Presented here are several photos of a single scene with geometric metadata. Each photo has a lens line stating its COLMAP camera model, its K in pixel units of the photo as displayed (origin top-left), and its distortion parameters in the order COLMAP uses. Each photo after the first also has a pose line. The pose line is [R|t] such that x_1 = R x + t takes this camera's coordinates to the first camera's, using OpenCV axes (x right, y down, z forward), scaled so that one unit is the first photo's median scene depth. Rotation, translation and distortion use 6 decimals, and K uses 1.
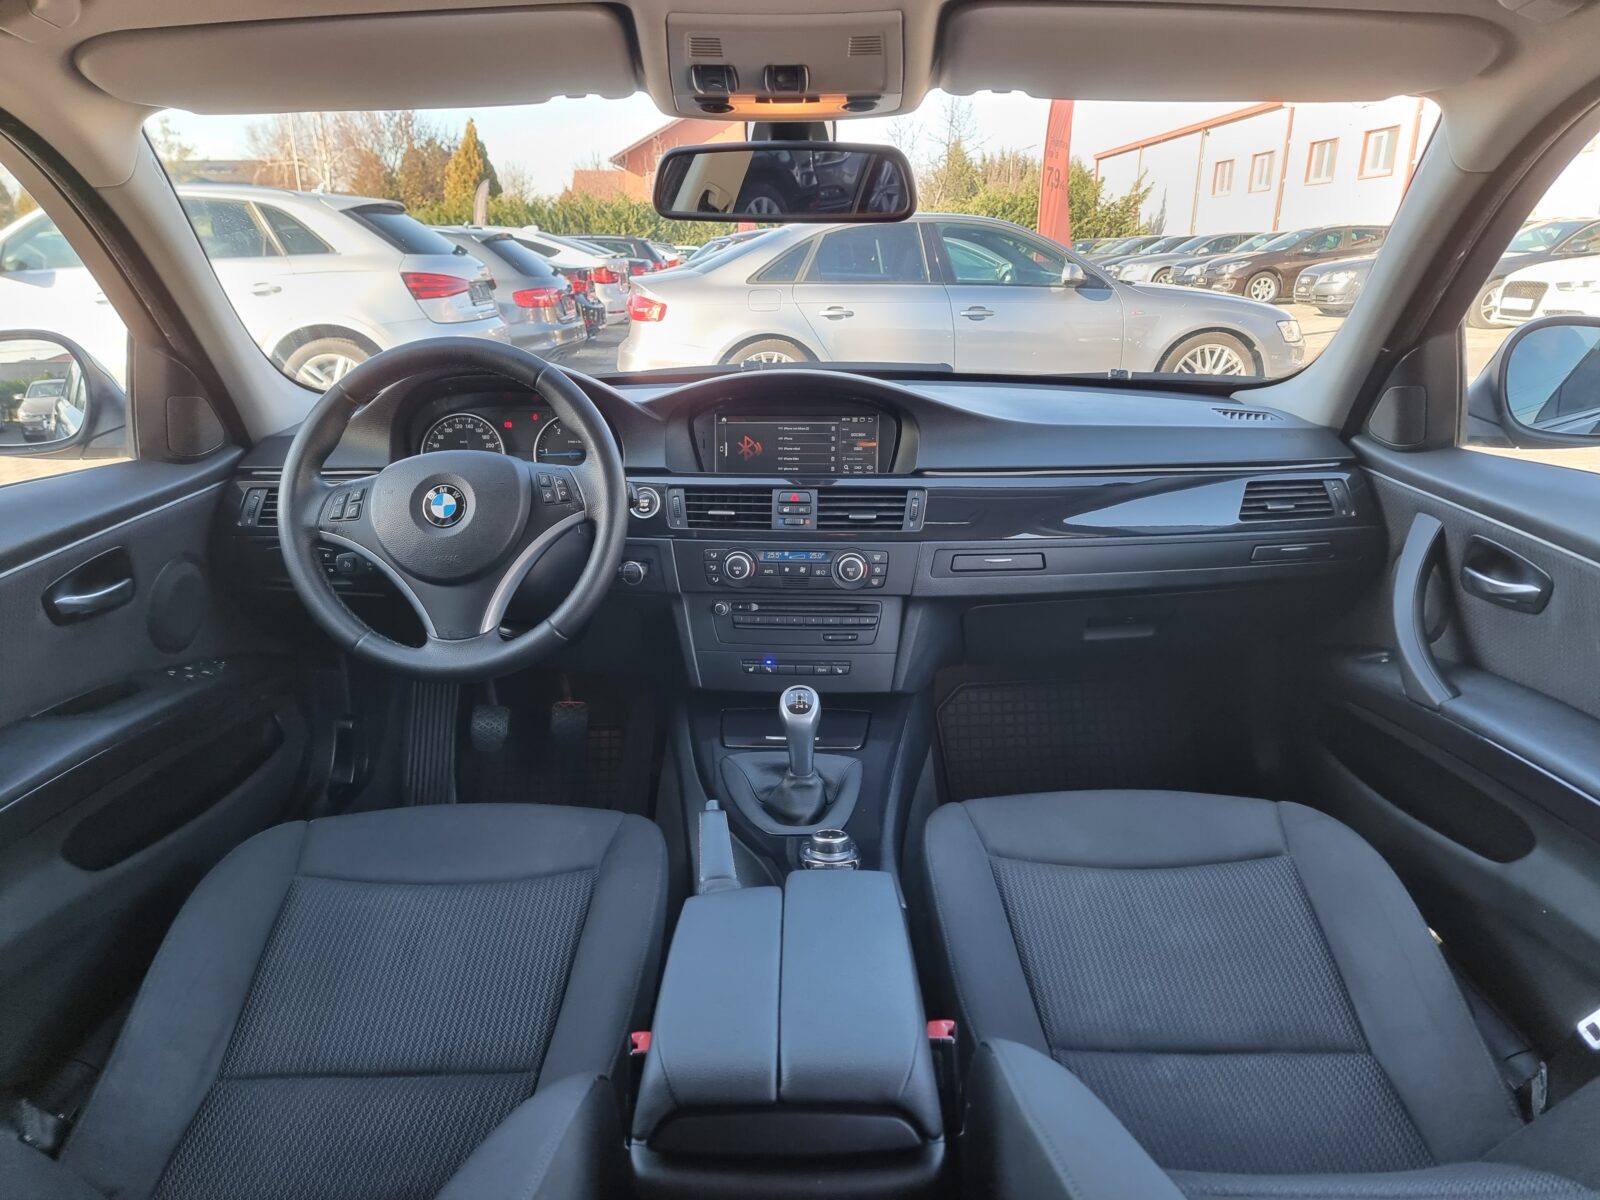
lens RADIAL K [[1098.0, 0, 784.4], [0, 1098.0, 606.1], [0, 0, 1]] dist [0.110613, -0.079683]
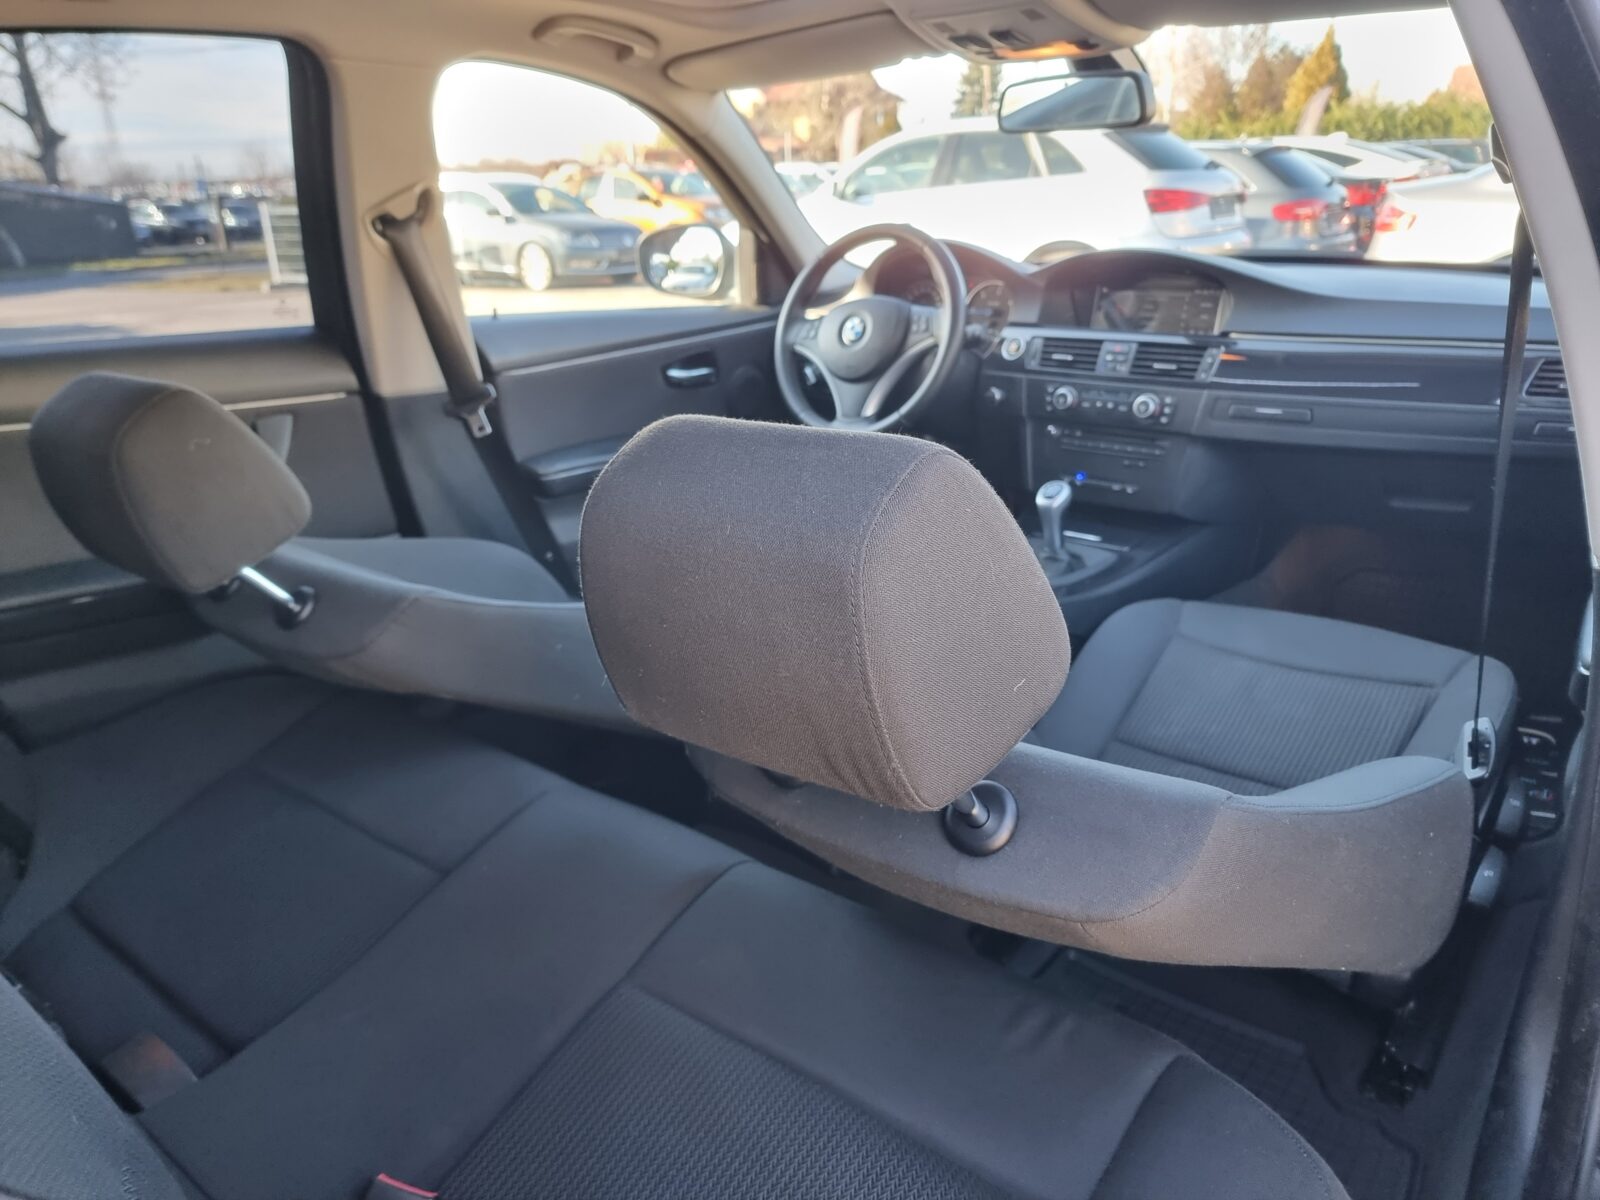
lens RADIAL K [[1127.0, 0, 800.0], [0, 1127.0, 600.0], [0, 0, 1]] dist [0.033640, -0.000655]
pose [[0.791035, 0.191663, -0.580972, 0.493400], [-0.159632, 0.981423, 0.106422, 0.098178], [0.590576, 0.008558, 0.806936, -0.253630]]
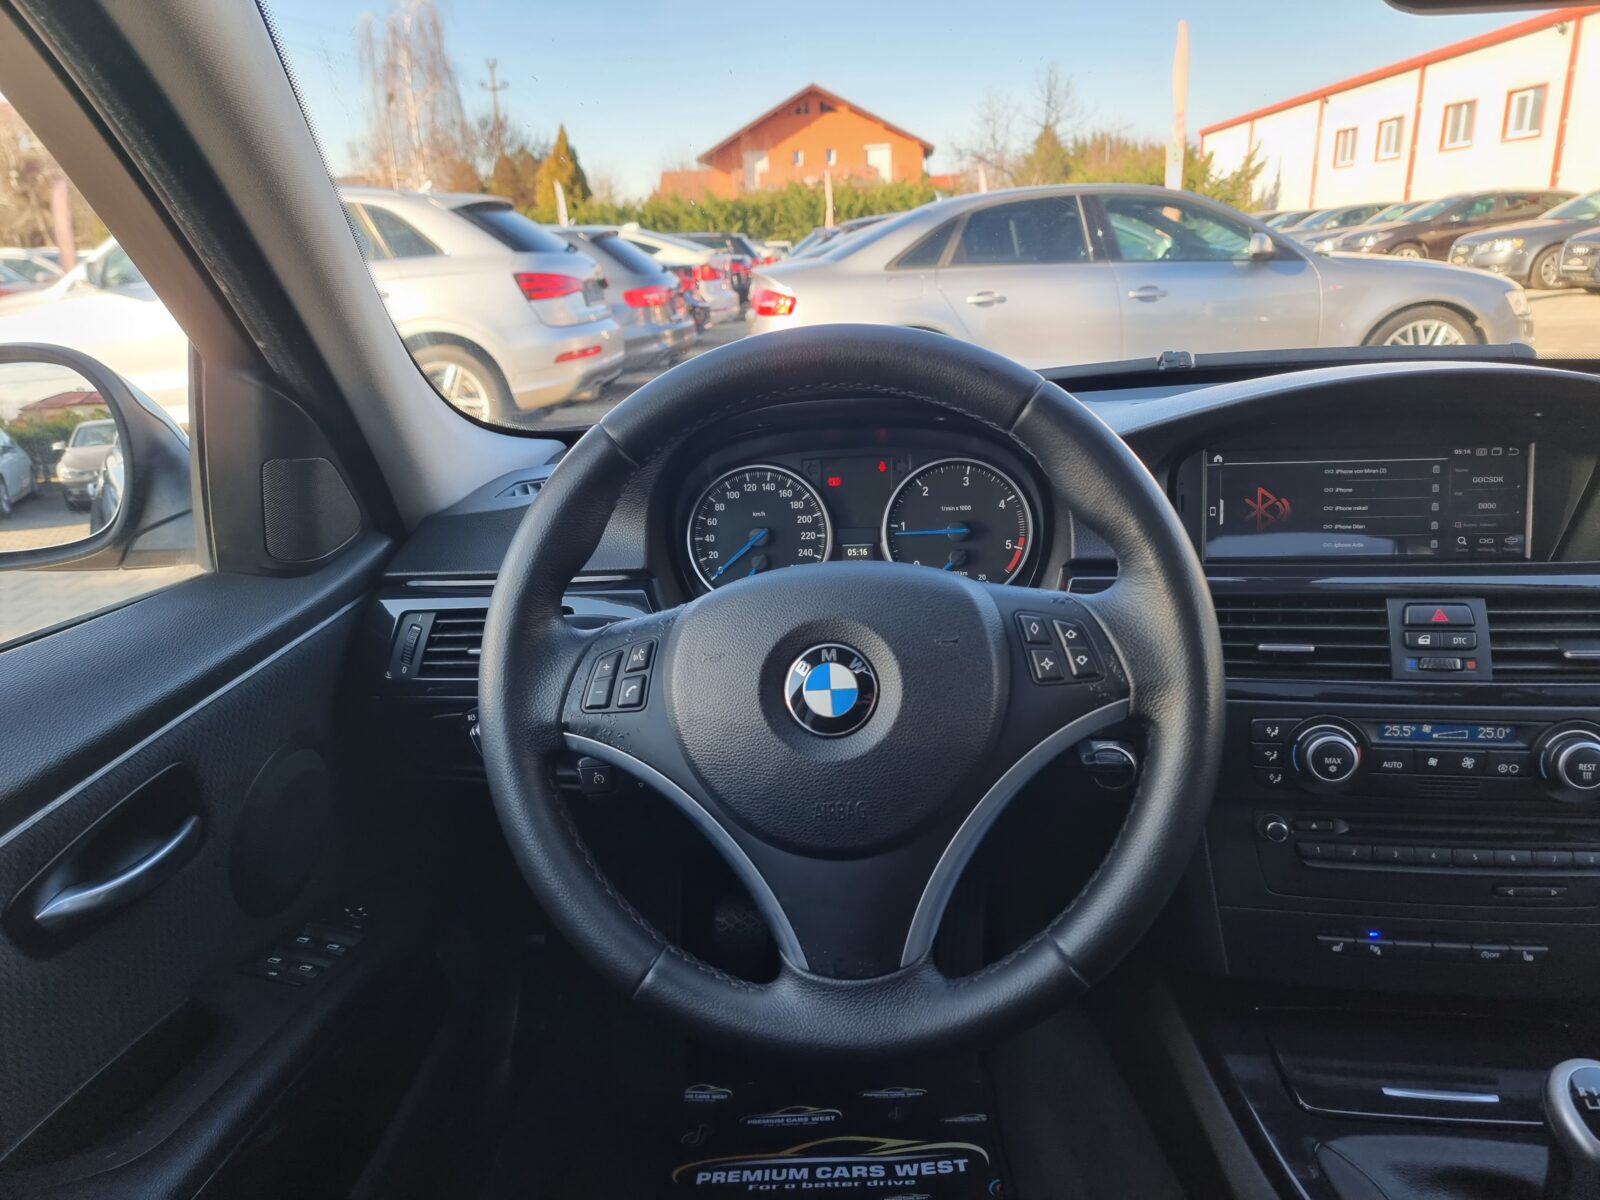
lens RADIAL K [[1119.8, 0, 799.4], [0, 1119.8, 595.3], [0, 0, 1]] dist [0.094406, -0.083690]
pose [[0.997481, -0.016159, -0.069067, -0.226129], [0.015535, 0.999834, -0.009563, -0.099029], [0.069210, 0.008466, 0.997566, 0.421888]]
